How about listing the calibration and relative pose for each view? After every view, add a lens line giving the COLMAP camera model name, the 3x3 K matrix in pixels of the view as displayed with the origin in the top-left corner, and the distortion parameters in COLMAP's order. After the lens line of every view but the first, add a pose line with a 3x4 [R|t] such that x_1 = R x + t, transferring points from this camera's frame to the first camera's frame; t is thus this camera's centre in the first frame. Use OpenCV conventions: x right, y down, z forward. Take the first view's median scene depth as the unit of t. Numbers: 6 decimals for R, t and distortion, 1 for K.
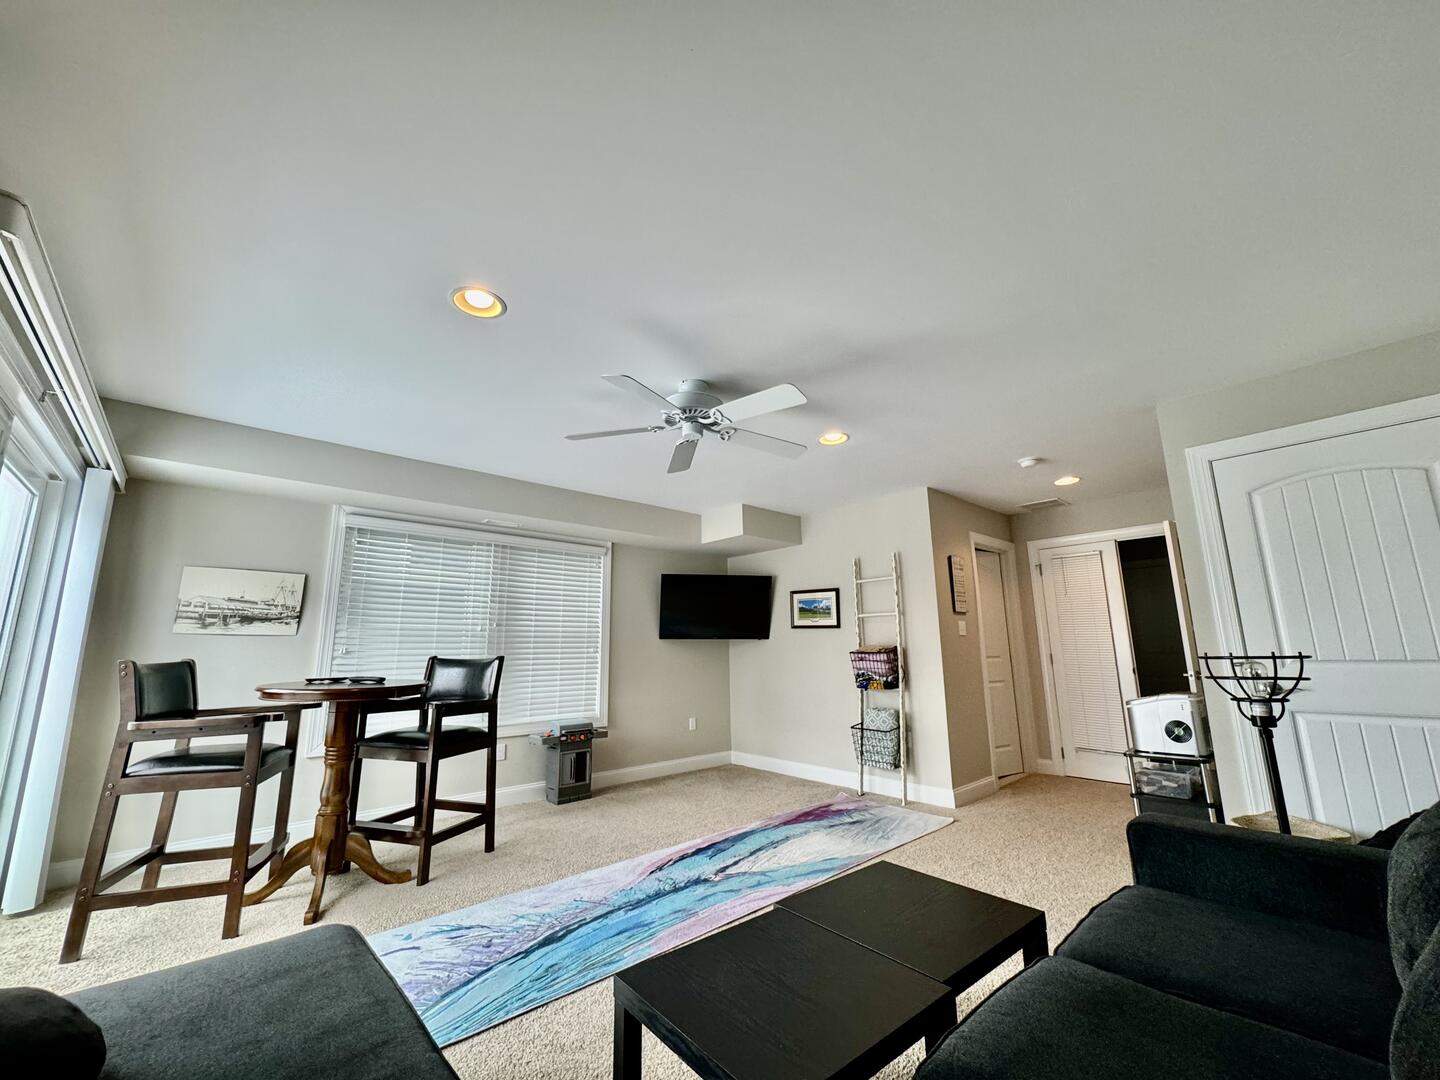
lens RADIAL K [[575.4, 0, 716.8], [0, 575.4, 544.1], [0, 0, 1]] dist [-0.000118, 0.000033]
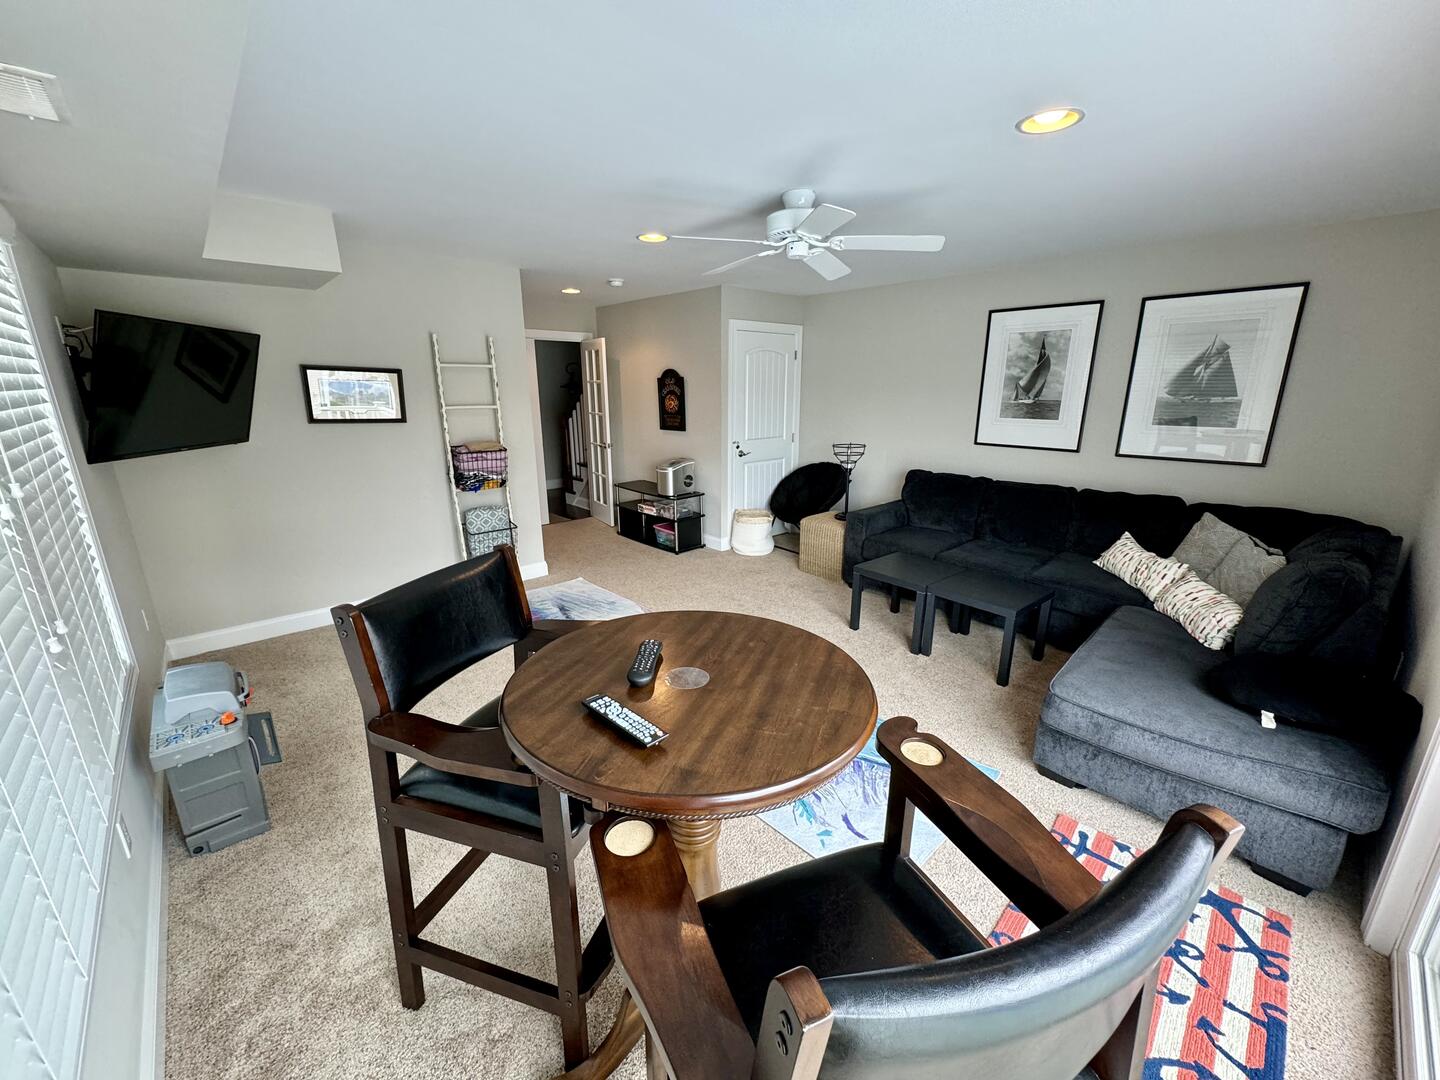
lens RADIAL K [[575.4, 0, 716.8], [0, 575.4, 544.1], [0, 0, 1]] dist [-0.000118, 0.000033]
pose [[-0.008726, -0.257782, 0.966164, -0.867603], [-0.184945, 0.949947, 0.251785, 0.039616], [-0.982710, -0.176490, -0.055964, 0.869970]]
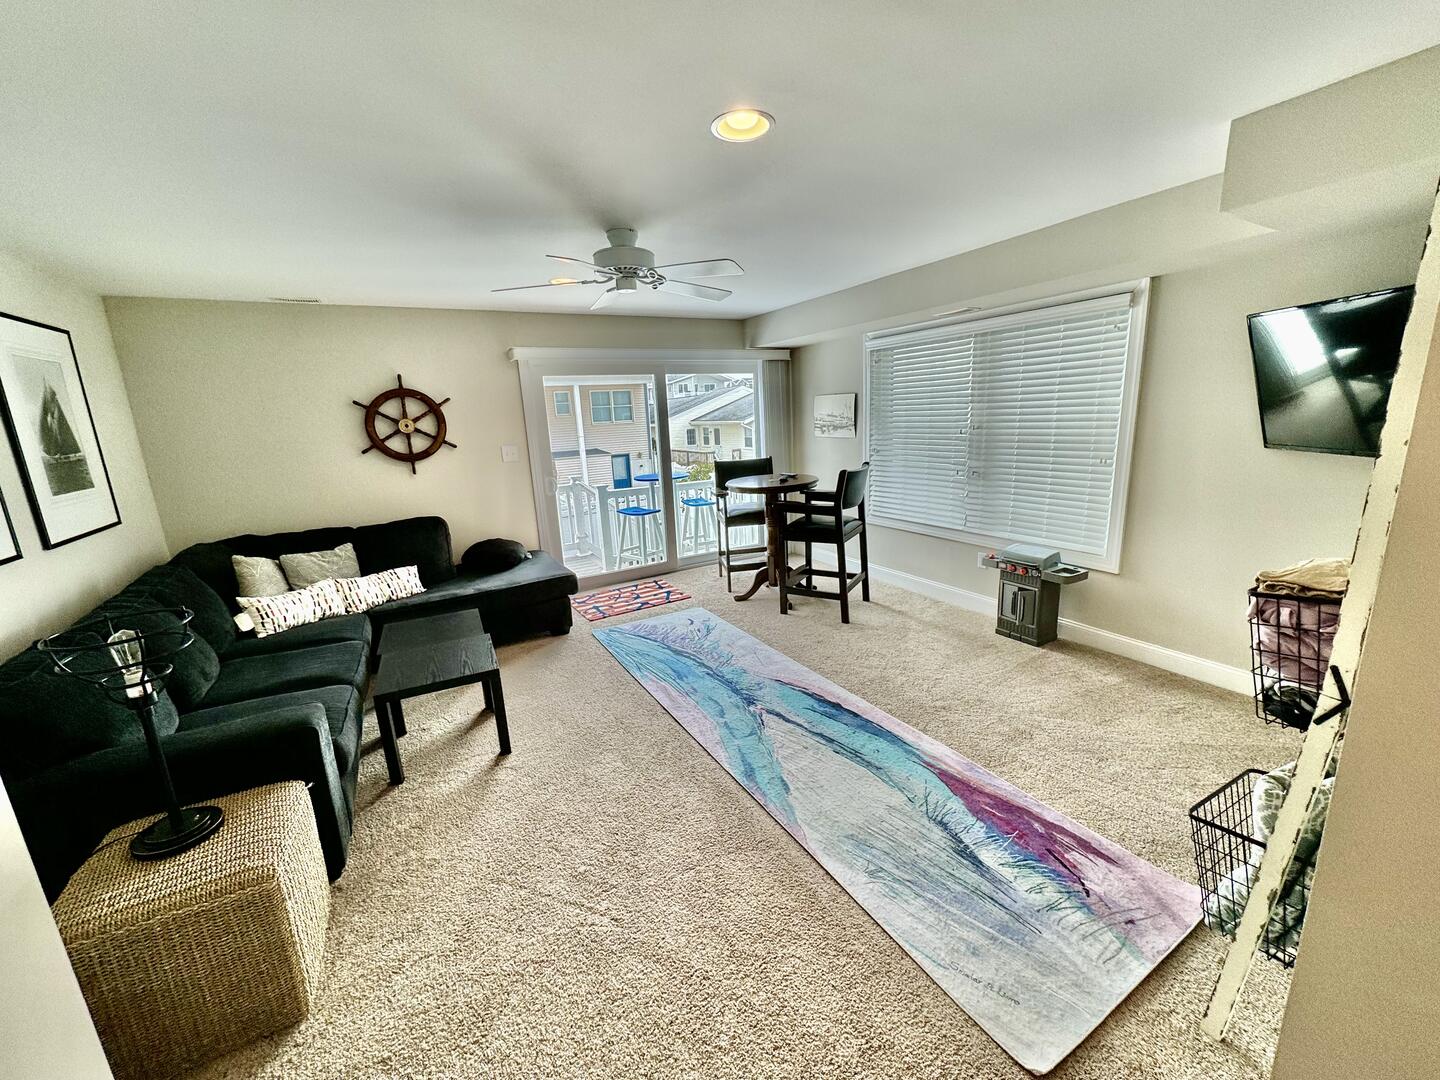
lens RADIAL K [[575.4, 0, 716.8], [0, 575.4, 544.1], [0, 0, 1]] dist [-0.000118, 0.000033]
pose [[-0.224269, 0.239206, -0.944714, 0.781131], [0.227807, 0.955417, 0.187836, 0.067558], [0.947527, -0.173087, -0.268763, 1.061563]]
